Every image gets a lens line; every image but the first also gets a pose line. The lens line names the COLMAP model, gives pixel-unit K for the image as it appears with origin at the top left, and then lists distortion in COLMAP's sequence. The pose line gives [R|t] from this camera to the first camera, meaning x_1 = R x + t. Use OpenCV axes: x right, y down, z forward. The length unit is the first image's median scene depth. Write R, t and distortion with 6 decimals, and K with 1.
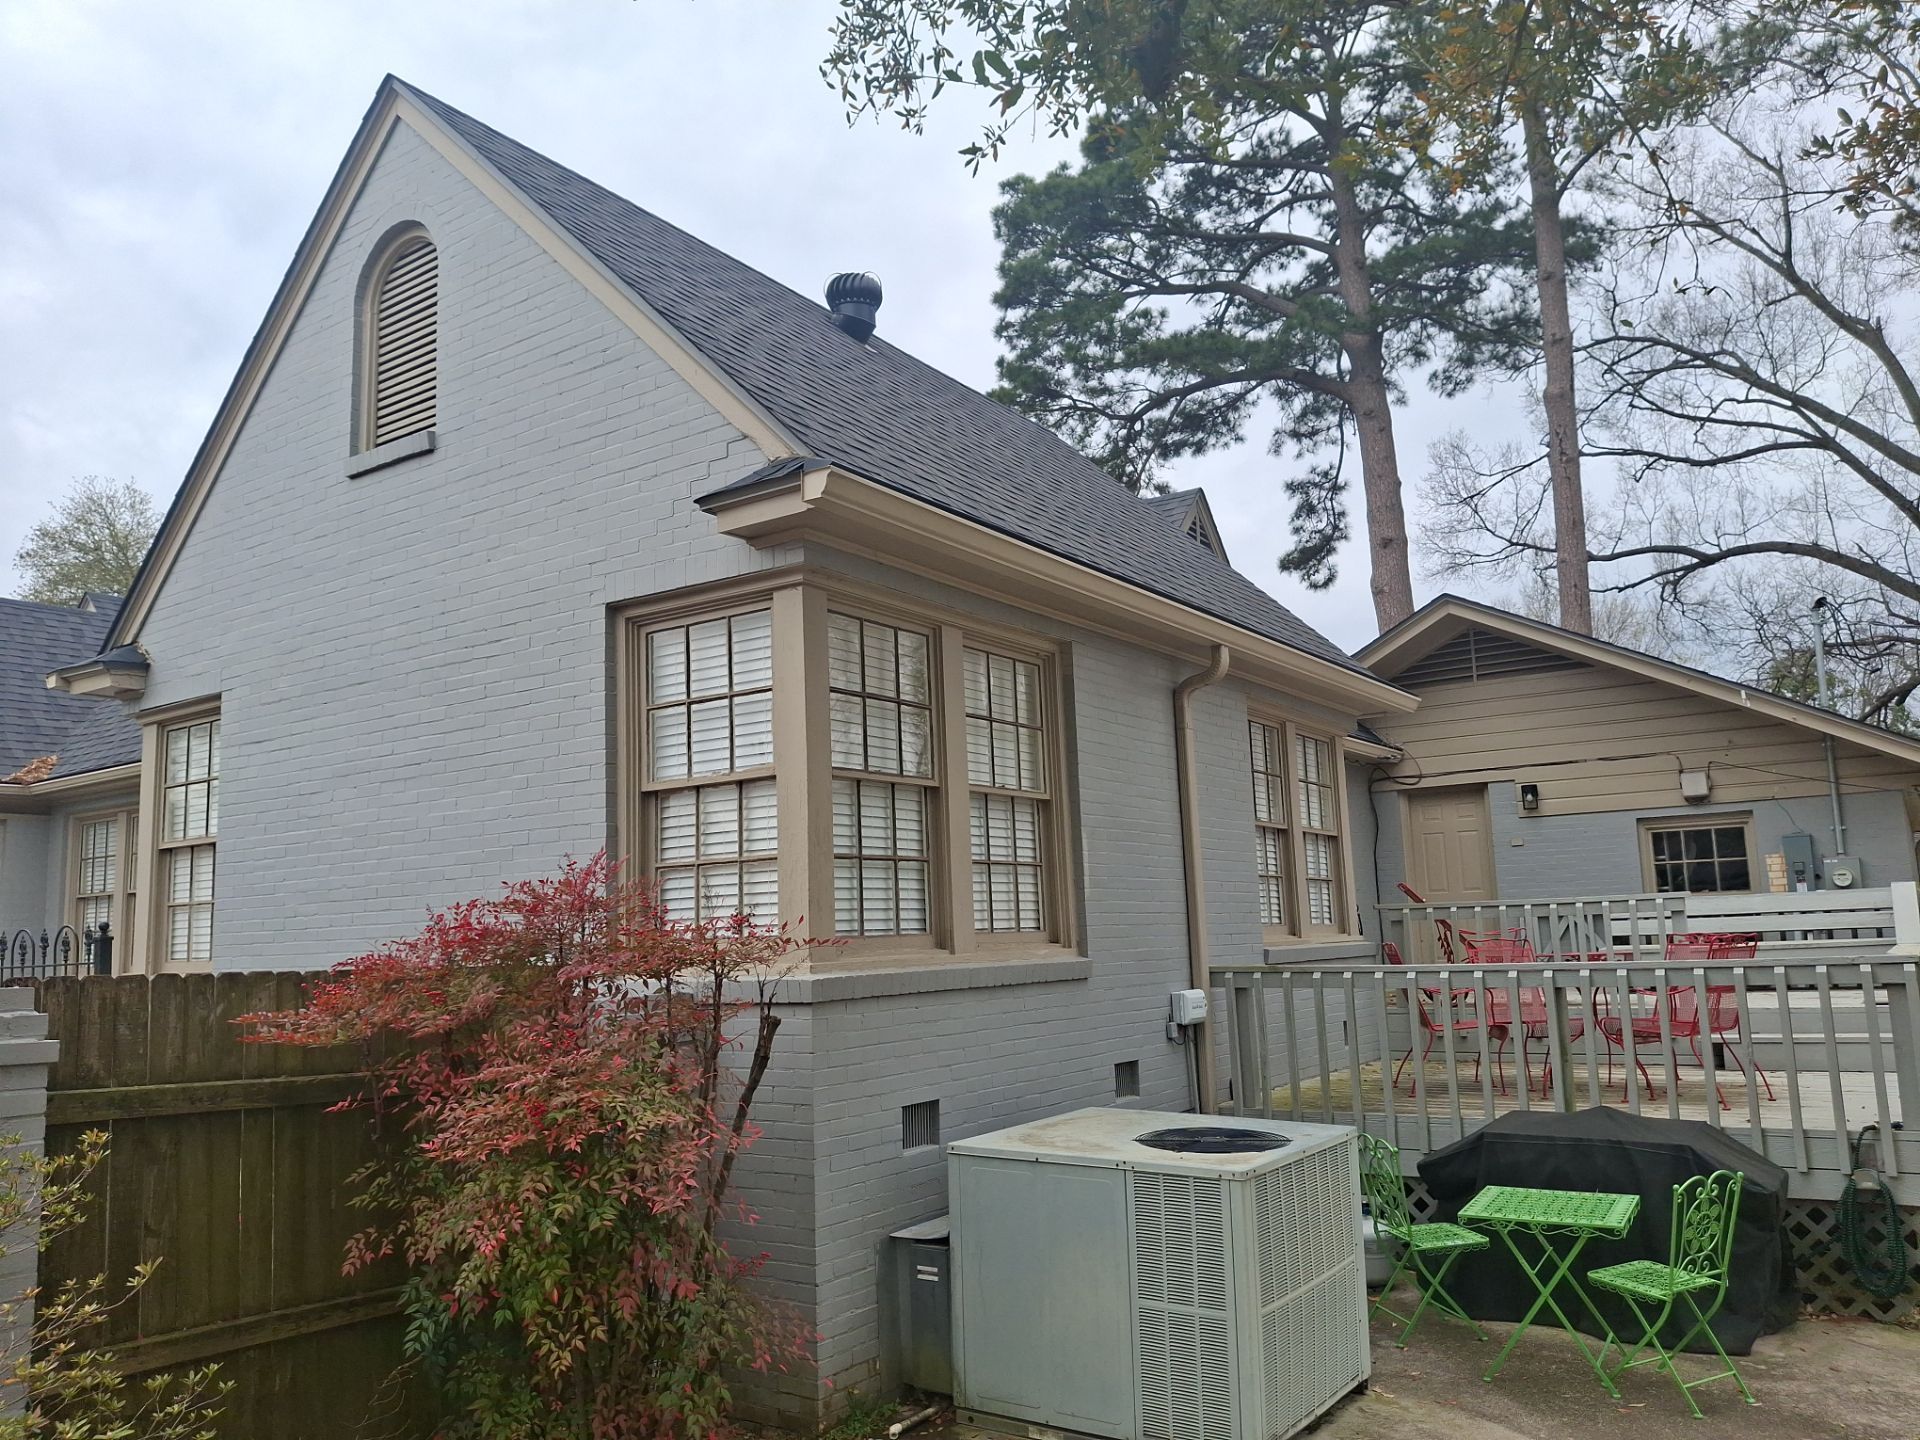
lens RADIAL K [[1414.8, 0, 915.7], [0, 1414.8, 718.8], [0, 0, 1]] dist [-0.008721, -0.014270]
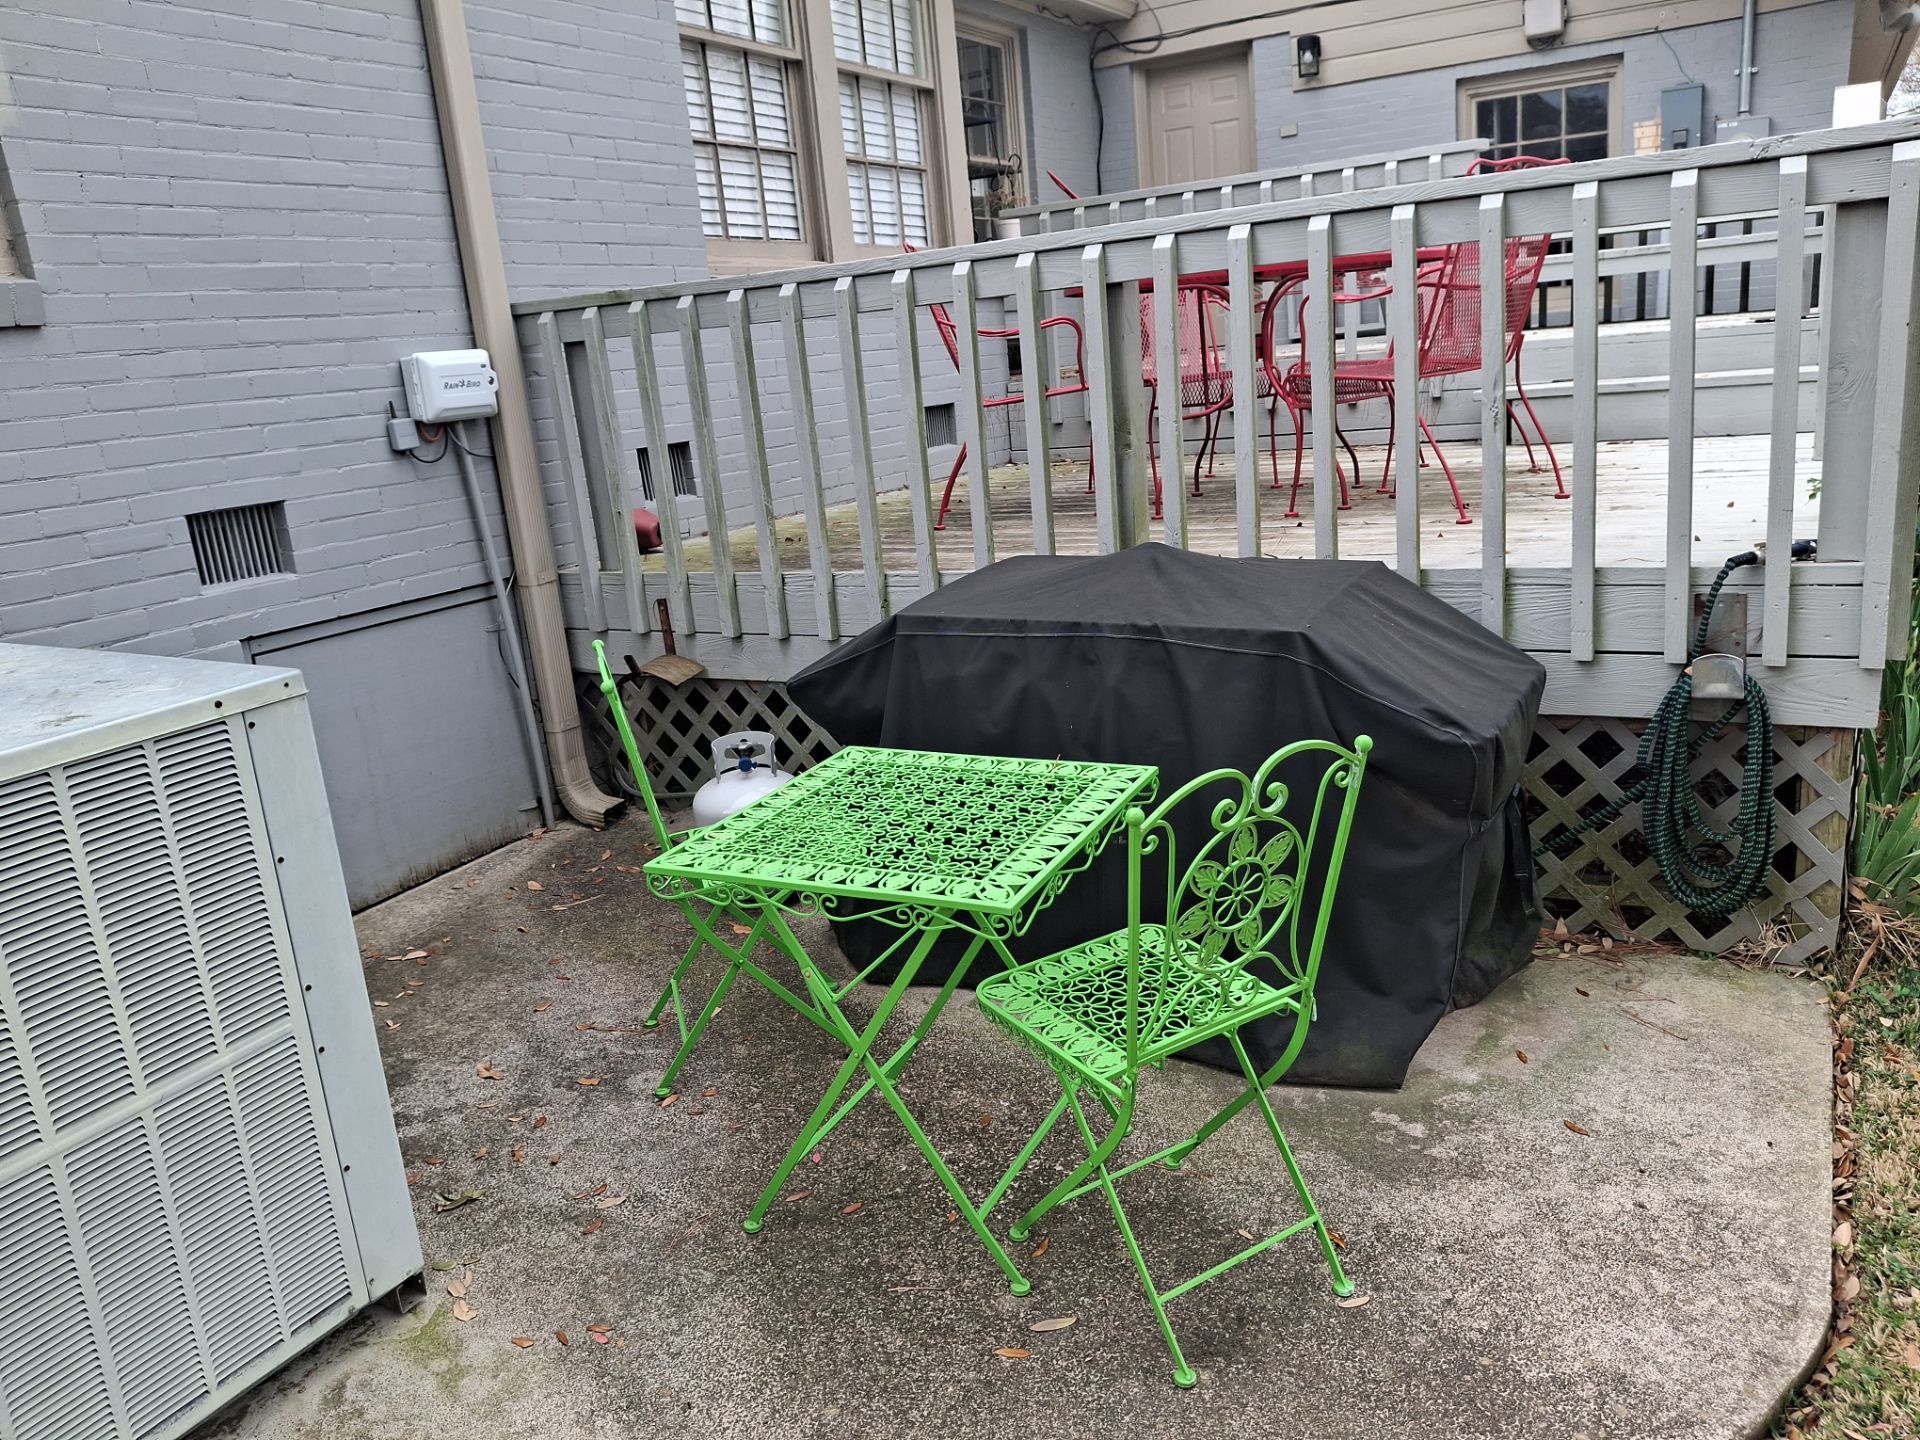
lens RADIAL K [[1398.9, 0, 960.0], [0, 1398.9, 720.0], [0, 0, 1]] dist [-0.055250, -0.004882]
pose [[0.994271, -0.080020, 0.070861, 0.401911], [0.045823, 0.918066, 0.393770, 0.158826], [-0.096565, -0.388267, 0.916474, 0.608212]]
